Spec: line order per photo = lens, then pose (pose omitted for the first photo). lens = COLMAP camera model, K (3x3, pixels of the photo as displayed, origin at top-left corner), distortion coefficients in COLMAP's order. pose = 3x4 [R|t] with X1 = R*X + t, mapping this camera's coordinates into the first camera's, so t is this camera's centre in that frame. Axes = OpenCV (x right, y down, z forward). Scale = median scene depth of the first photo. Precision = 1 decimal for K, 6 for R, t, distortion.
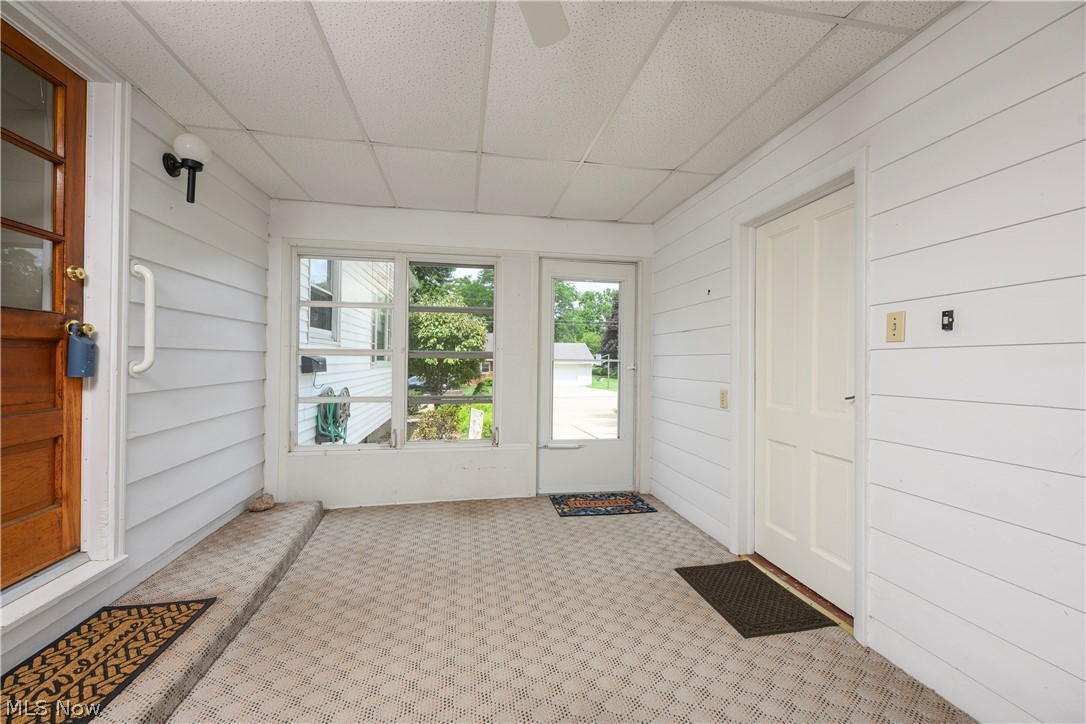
lens RADIAL K [[435.4, 0, 543.0], [0, 435.4, 362.0], [0, 0, 1]] dist [-0.000446, -0.000006]
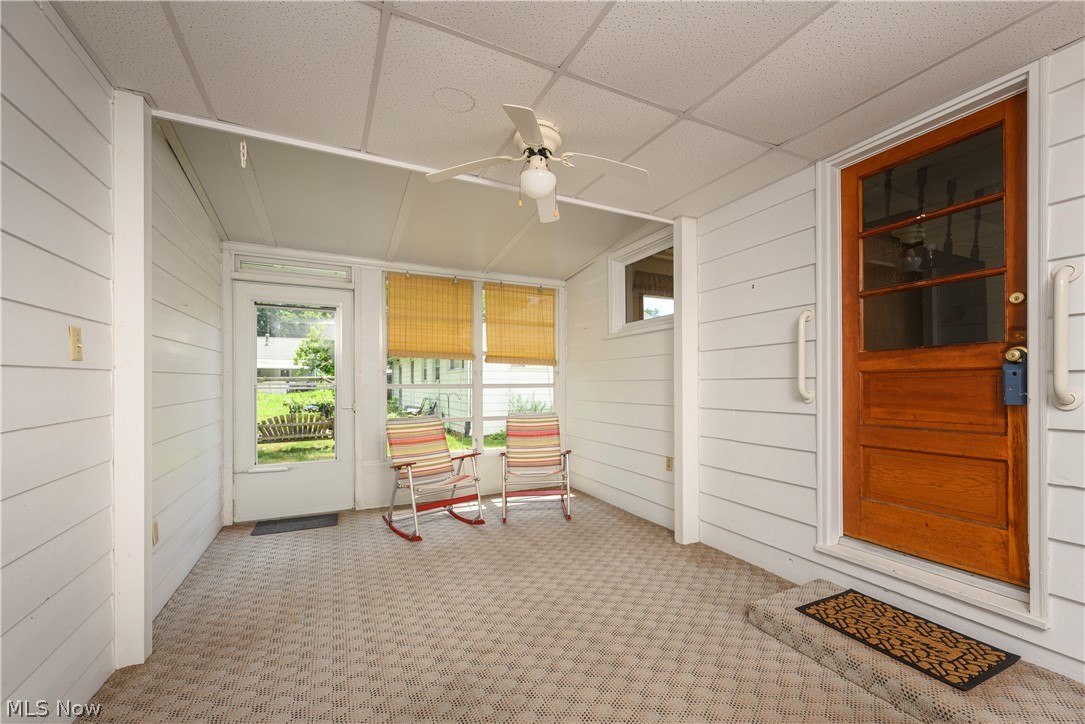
lens RADIAL K [[435.0, 0, 542.5], [0, 435.0, 362.0], [0, 0, 1]] dist [-0.000446, -0.000006]
pose [[-0.965523, -0.015470, -0.259858, 0.219129], [-0.004829, 0.999125, -0.041536, -0.015806], [0.260273, -0.038849, -0.964753, 1.715803]]
